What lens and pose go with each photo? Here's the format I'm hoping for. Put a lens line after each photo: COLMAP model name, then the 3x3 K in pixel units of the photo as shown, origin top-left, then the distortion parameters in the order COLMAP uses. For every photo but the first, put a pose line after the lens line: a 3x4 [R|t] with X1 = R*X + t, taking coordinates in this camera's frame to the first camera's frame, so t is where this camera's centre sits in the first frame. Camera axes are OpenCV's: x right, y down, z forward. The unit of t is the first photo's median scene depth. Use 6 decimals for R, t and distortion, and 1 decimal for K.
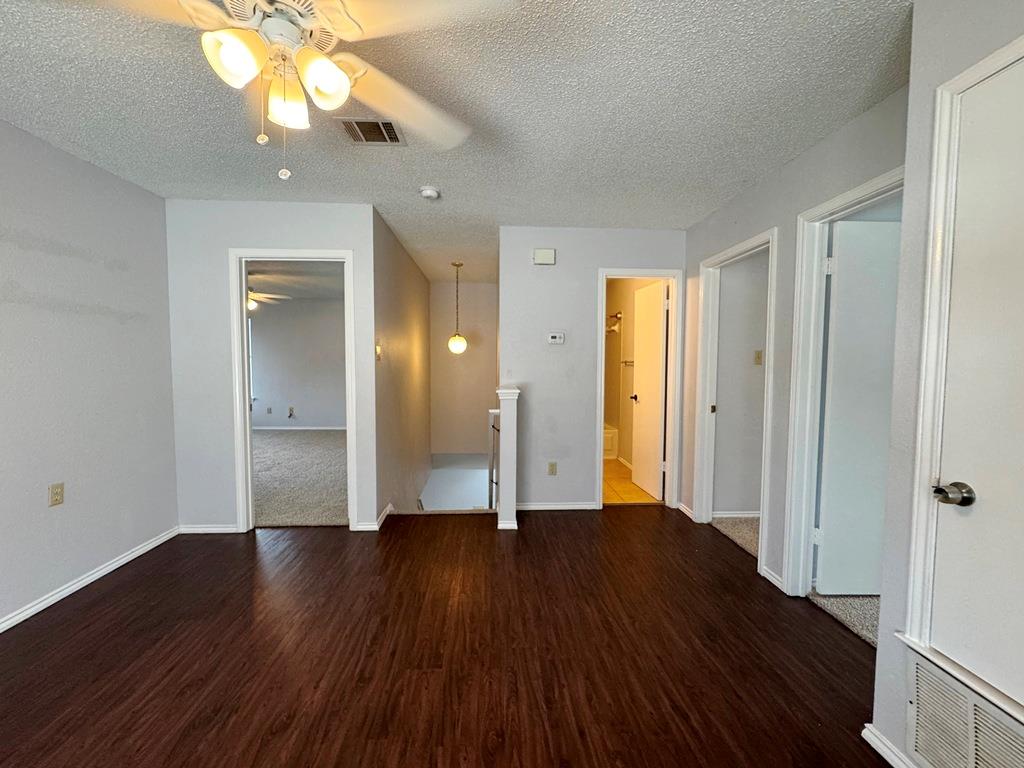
lens RADIAL K [[411.3, 0, 513.6], [0, 411.3, 383.1], [0, 0, 1]] dist [-0.002023, 0.000185]
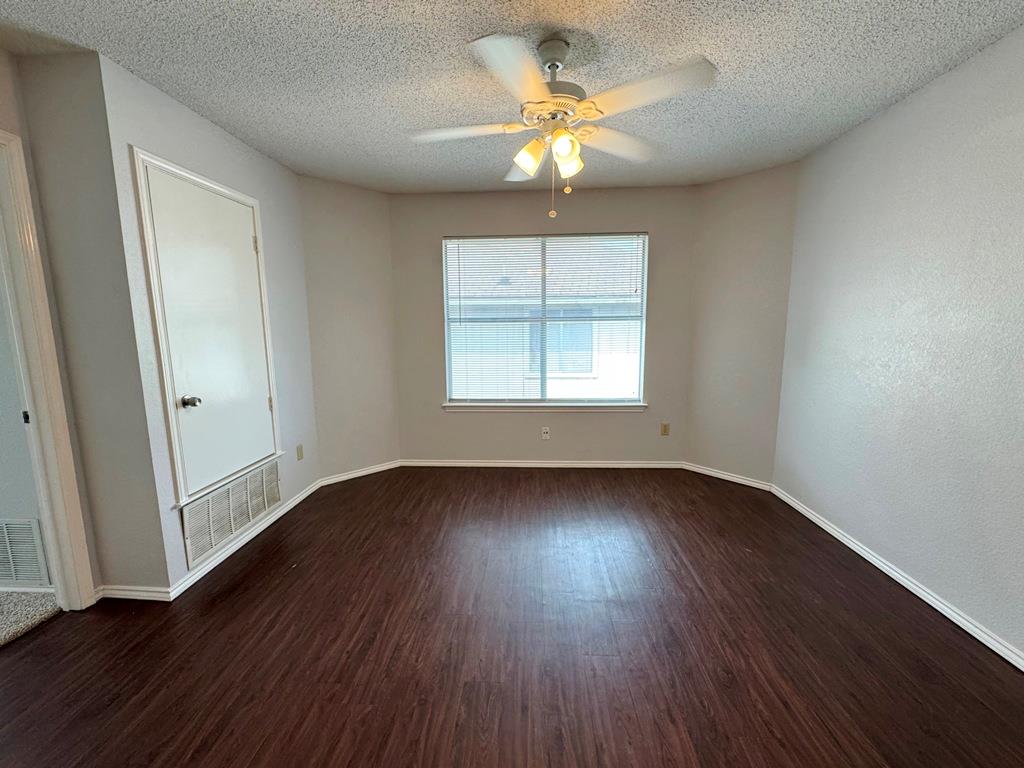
lens RADIAL K [[411.3, 0, 509.9], [0, 411.3, 379.7], [0, 0, 1]] dist [-0.002023, 0.000185]
pose [[-0.993458, -0.012850, 0.113472, -0.210618], [0.008776, 0.982120, 0.188051, -0.061628], [-0.113860, 0.187816, -0.975582, 1.000995]]
